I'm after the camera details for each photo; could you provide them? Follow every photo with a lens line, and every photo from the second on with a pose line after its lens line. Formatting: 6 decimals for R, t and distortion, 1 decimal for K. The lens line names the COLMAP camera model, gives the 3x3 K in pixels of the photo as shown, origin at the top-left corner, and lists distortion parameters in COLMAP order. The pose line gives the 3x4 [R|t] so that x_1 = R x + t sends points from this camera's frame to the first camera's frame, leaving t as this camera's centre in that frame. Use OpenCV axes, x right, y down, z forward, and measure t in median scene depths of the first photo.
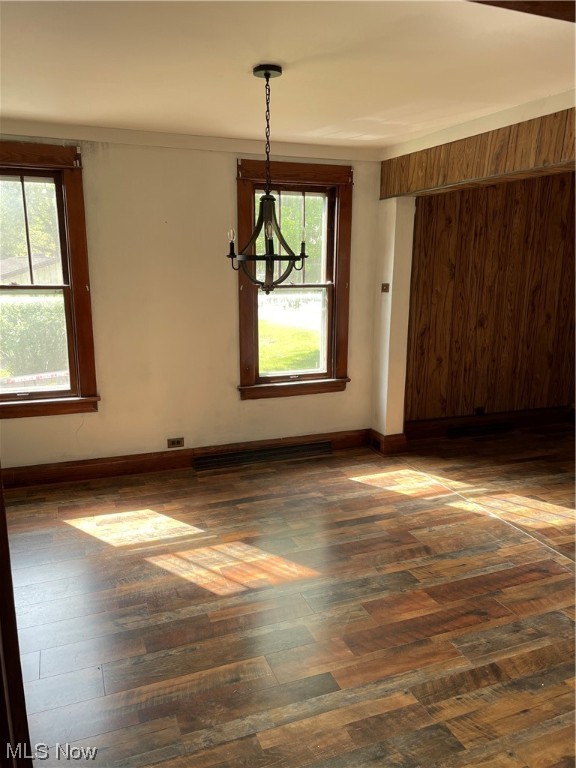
lens RADIAL K [[582.2, 0, 290.9], [0, 582.2, 385.1], [0, 0, 1]] dist [0.059073, -0.052953]
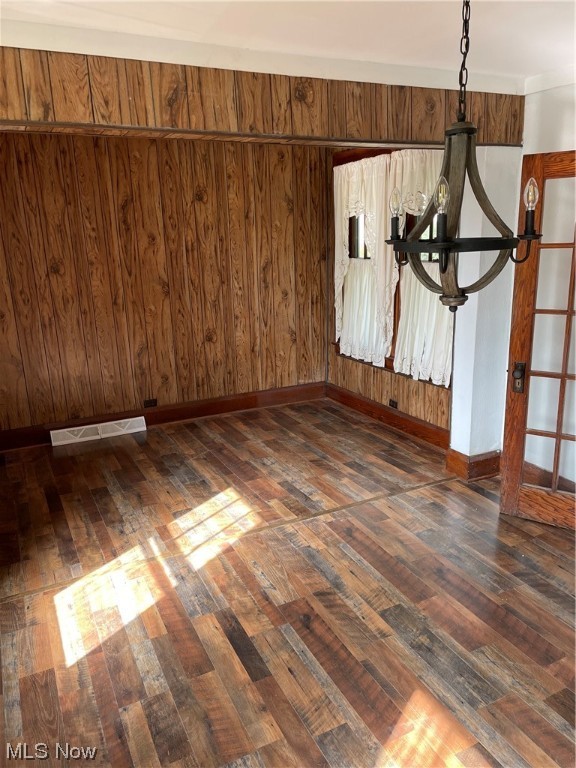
lens RADIAL K [[582.2, 0, 290.9], [0, 582.2, 385.1], [0, 0, 1]] dist [0.059073, -0.052953]
pose [[-0.090982, -0.264254, 0.960152, -0.433940], [0.233346, 0.931652, 0.278521, -0.212960], [-0.968128, 0.249389, -0.023101, 0.892785]]
